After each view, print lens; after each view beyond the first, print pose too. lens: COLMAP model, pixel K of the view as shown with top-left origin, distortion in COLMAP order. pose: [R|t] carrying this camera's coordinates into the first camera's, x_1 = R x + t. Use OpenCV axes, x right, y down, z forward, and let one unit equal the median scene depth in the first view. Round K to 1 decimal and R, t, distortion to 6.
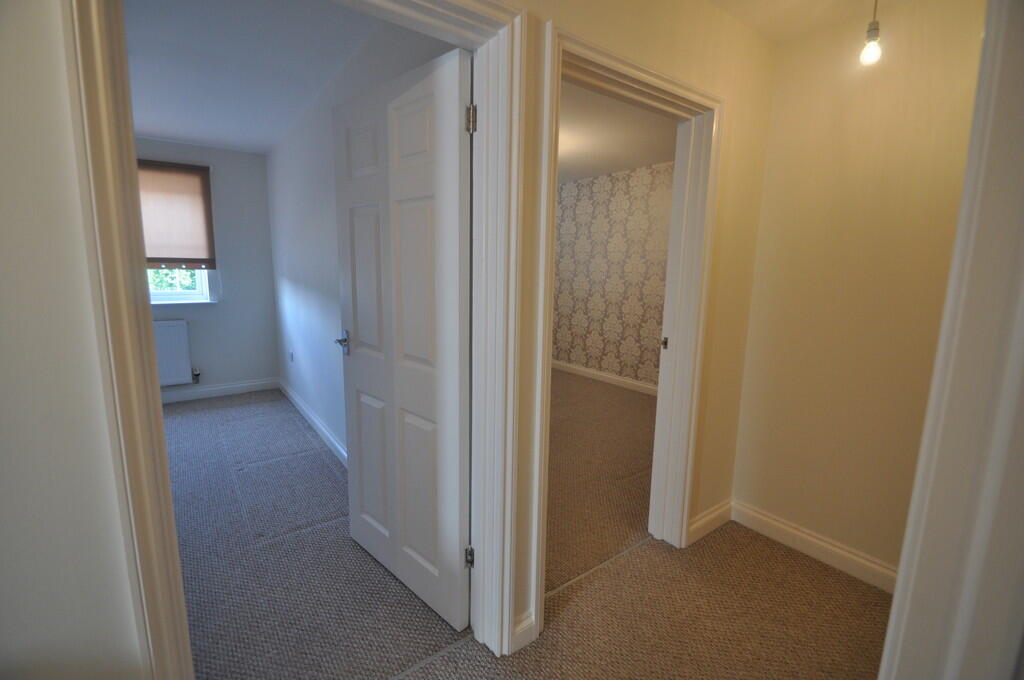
lens RADIAL K [[449.5, 0, 513.6], [0, 449.5, 333.3], [0, 0, 1]] dist [-0.005042, -0.000922]
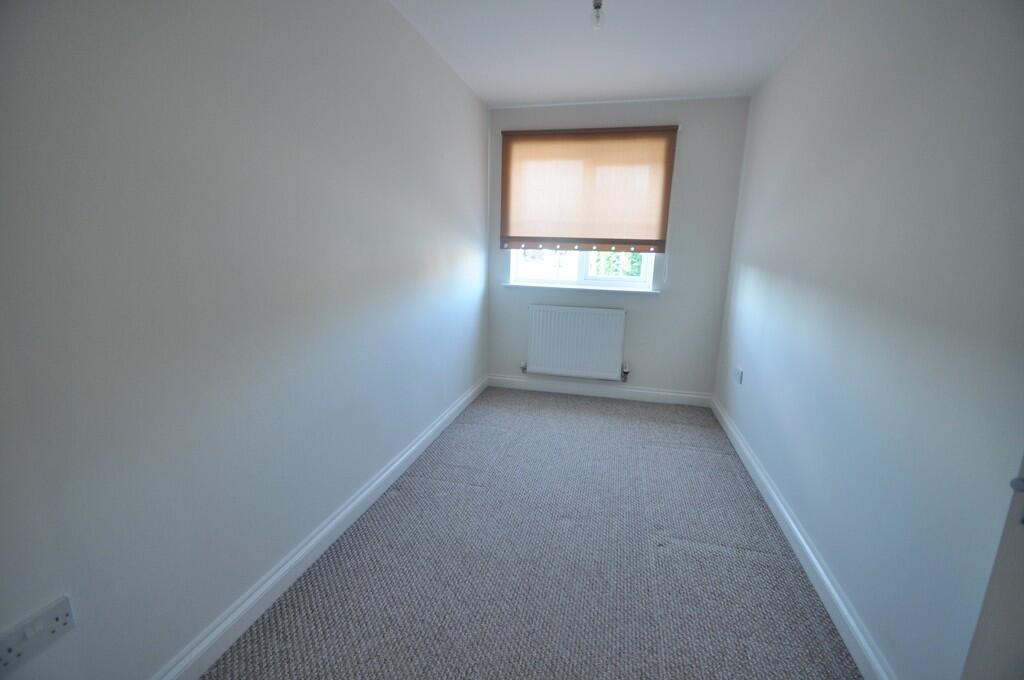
lens RADIAL K [[449.5, 0, 514.9], [0, 449.5, 337.3], [0, 0, 1]] dist [-0.005042, -0.000922]
pose [[0.645185, 0.153426, -0.748463, -0.198893], [-0.133519, 0.987196, 0.087269, -0.024184], [0.752269, 0.043630, 0.657409, 0.255082]]
